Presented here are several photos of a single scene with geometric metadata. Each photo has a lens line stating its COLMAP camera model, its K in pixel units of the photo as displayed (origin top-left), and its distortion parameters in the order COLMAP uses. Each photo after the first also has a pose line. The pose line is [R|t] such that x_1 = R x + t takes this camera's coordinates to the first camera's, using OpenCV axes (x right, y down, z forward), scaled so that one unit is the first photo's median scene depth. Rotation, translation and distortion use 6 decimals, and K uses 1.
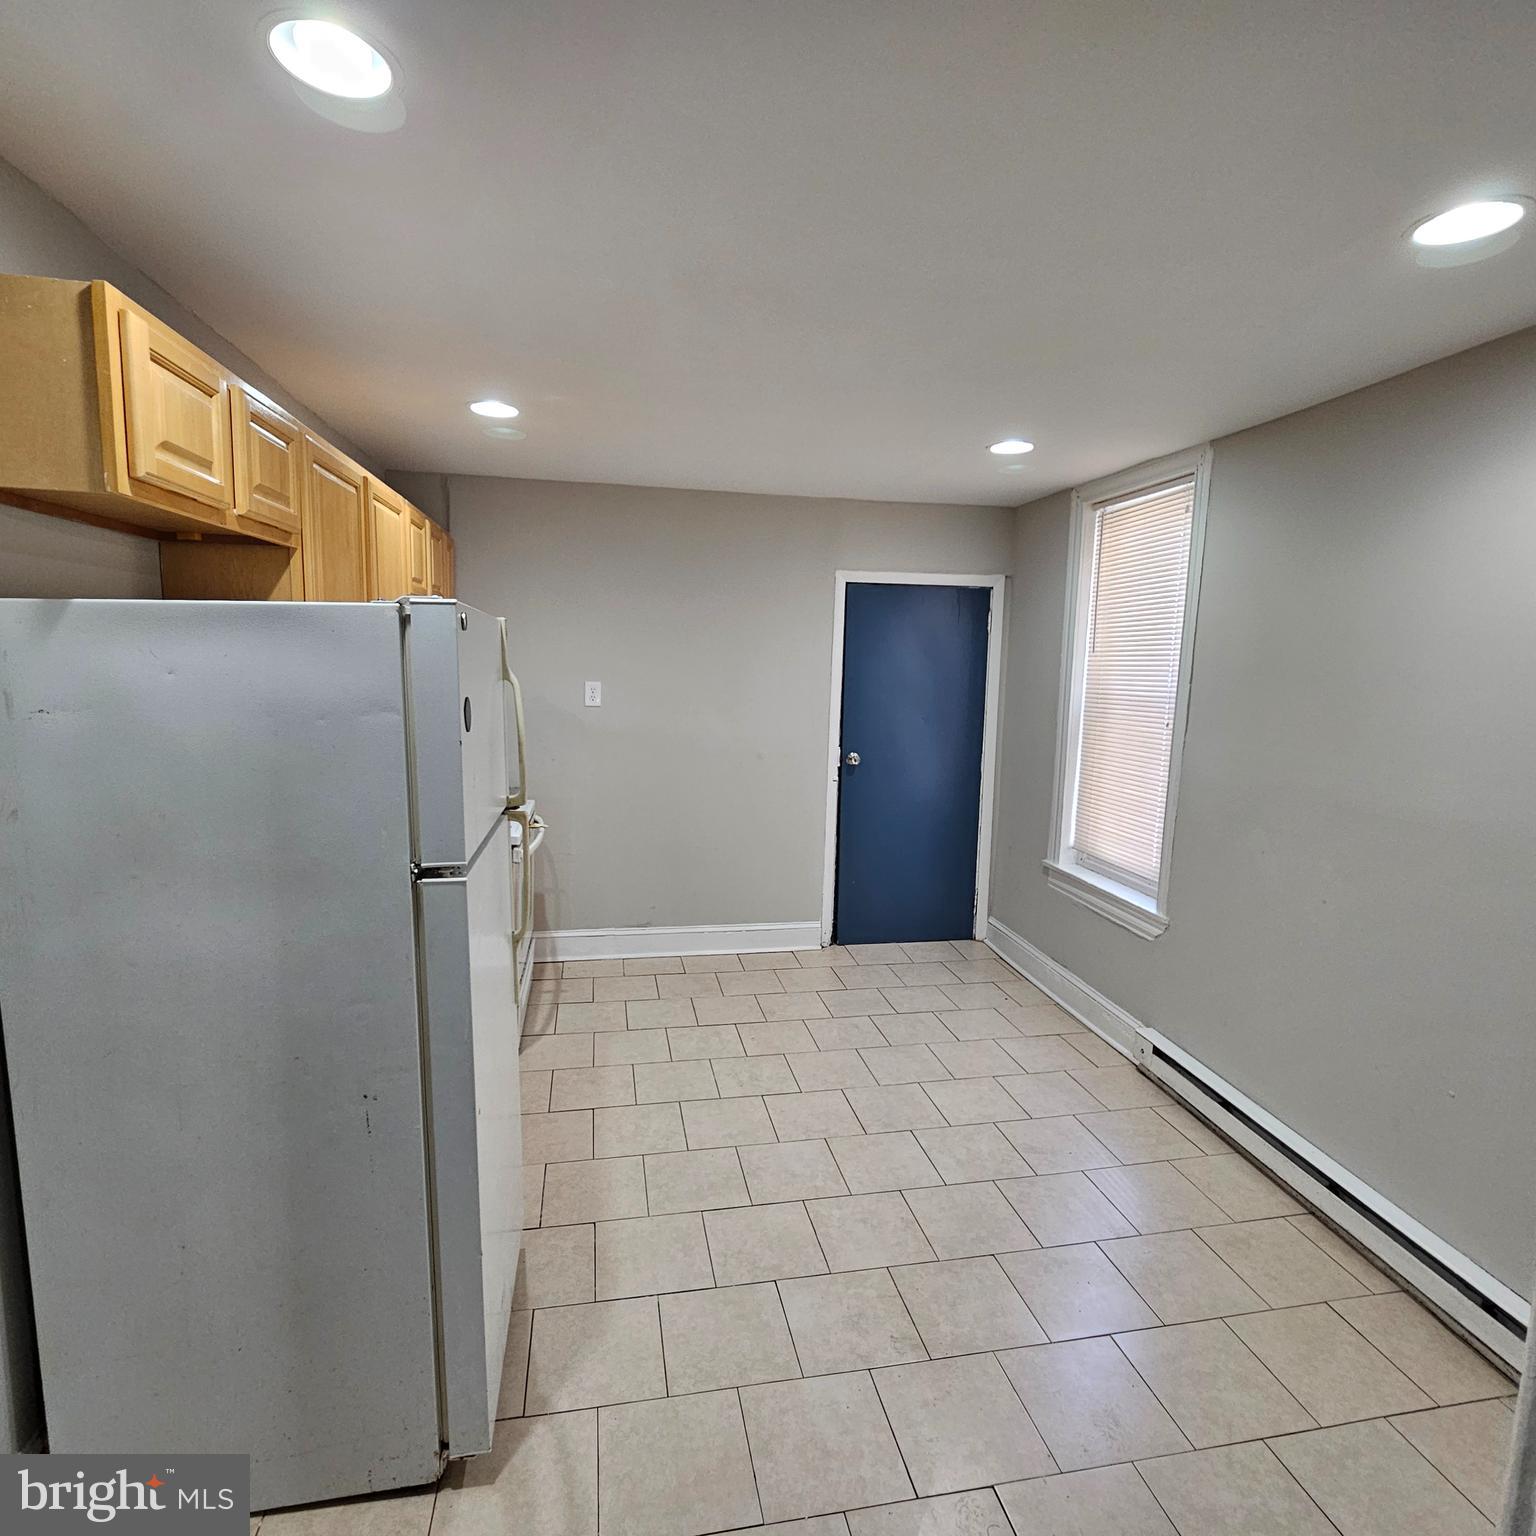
lens RADIAL K [[838.0, 0, 754.5], [0, 838.0, 762.2], [0, 0, 1]] dist [-0.000305, 0.000465]
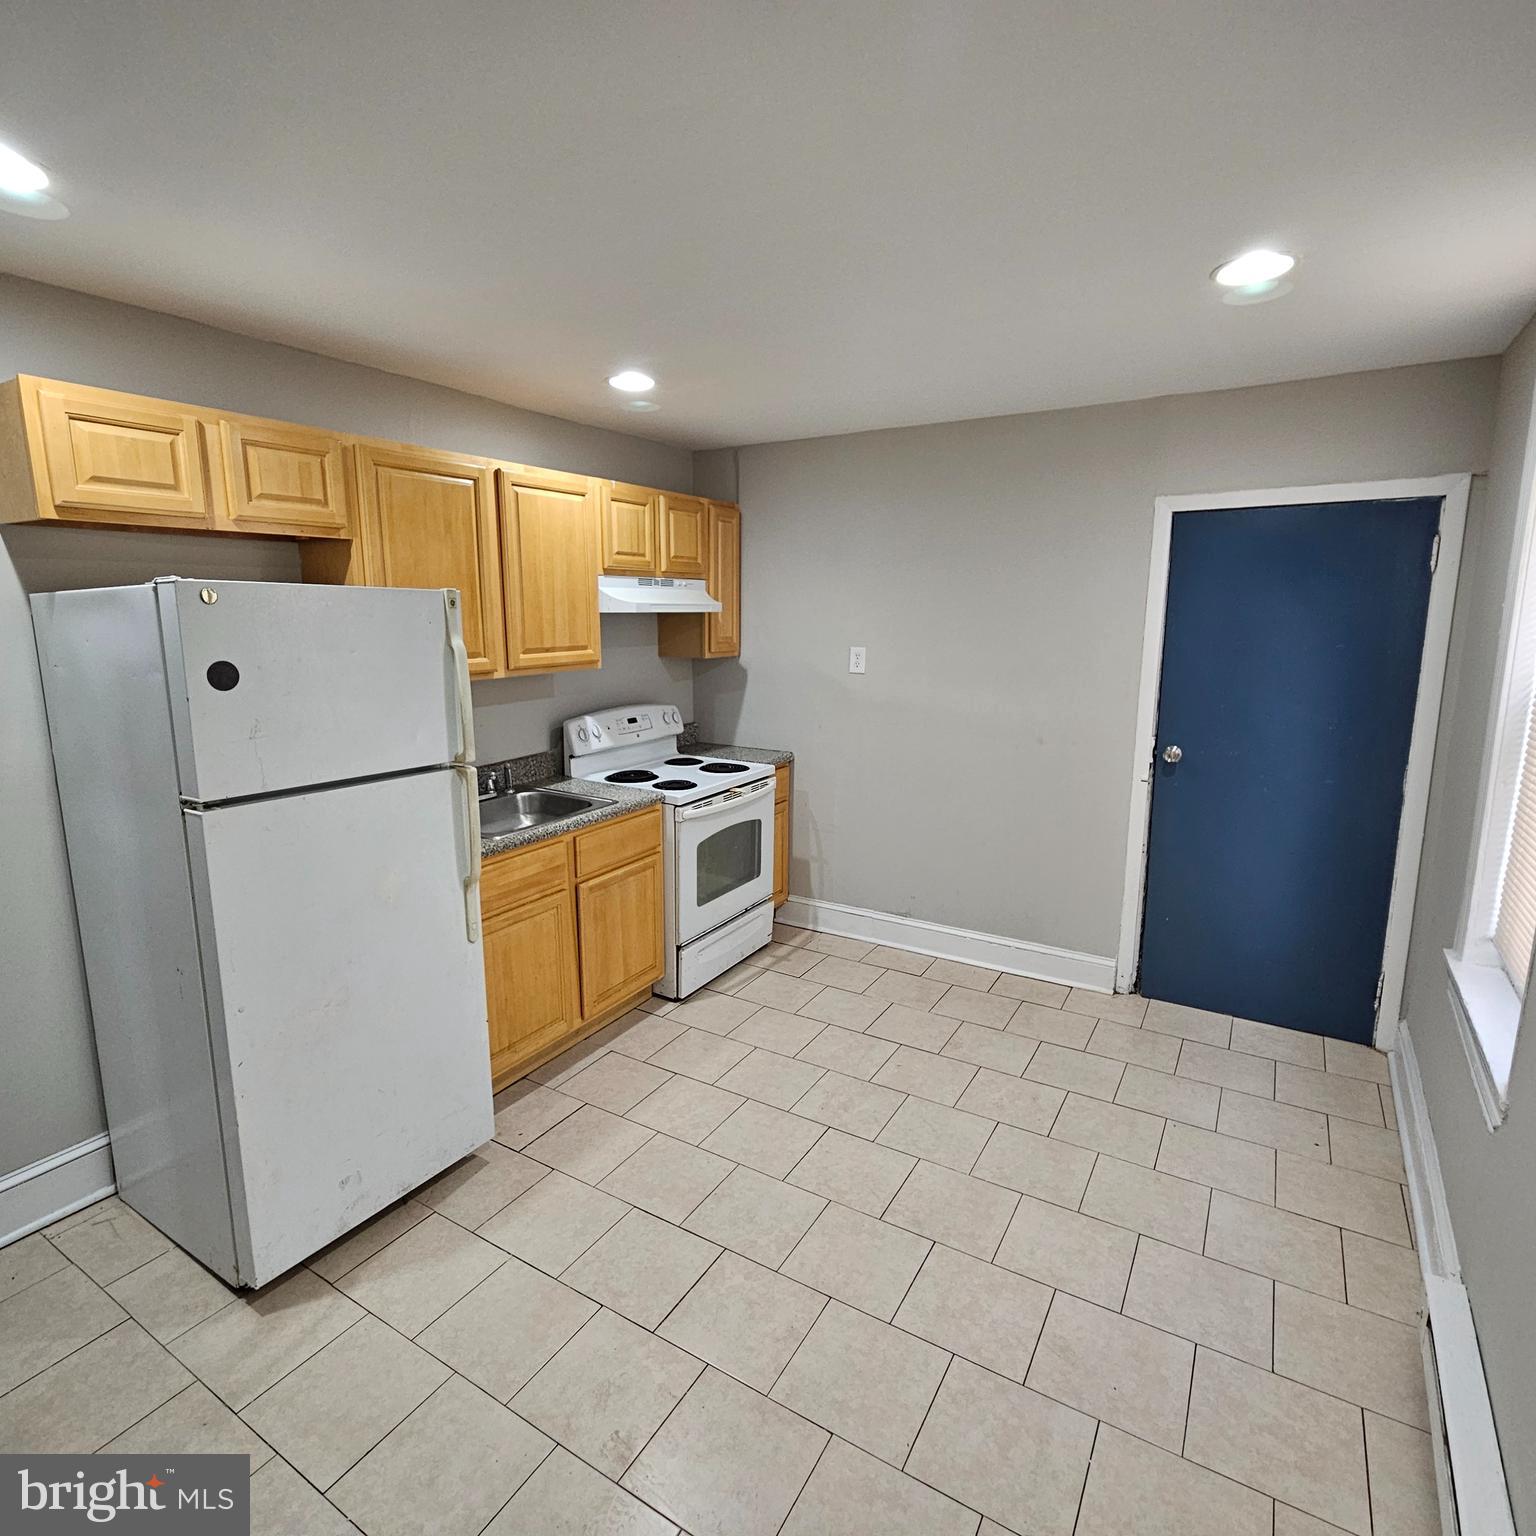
lens RADIAL K [[840.3, 0, 759.8], [0, 840.3, 762.0], [0, 0, 1]] dist [0.000943, -0.001713]
pose [[0.743176, 0.096182, -0.662147, 0.374514], [-0.068139, 0.995349, 0.068104, -0.025110], [0.665618, -0.005495, 0.746273, 0.229821]]
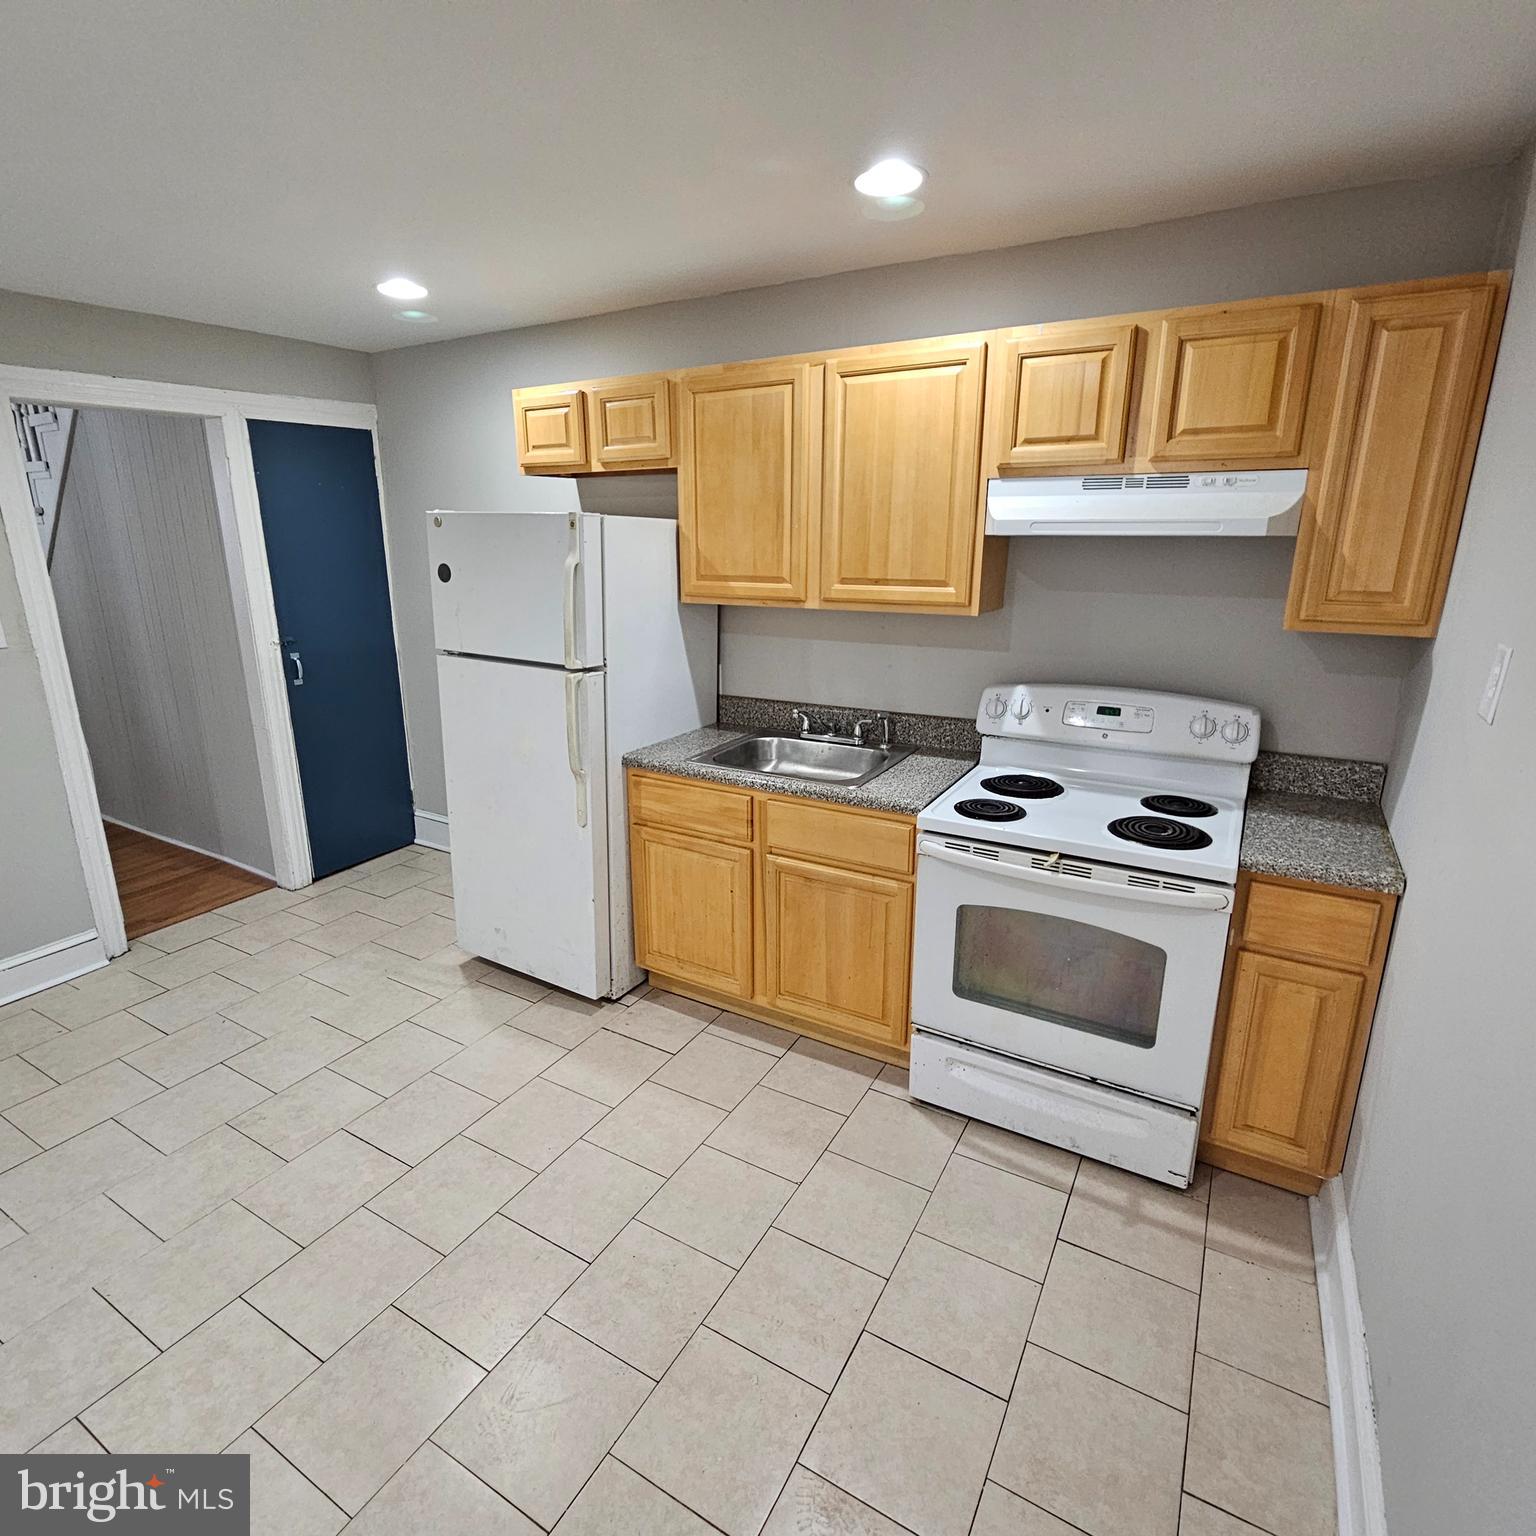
lens RADIAL K [[840.4, 0, 754.8], [0, 840.4, 764.8], [0, 0, 1]] dist [-0.003050, -0.001194]
pose [[-0.654768, 0.178284, -0.734503, 0.243436], [-0.112400, 0.938010, 0.327878, -0.128692], [0.747426, 0.297242, -0.594140, 1.022787]]
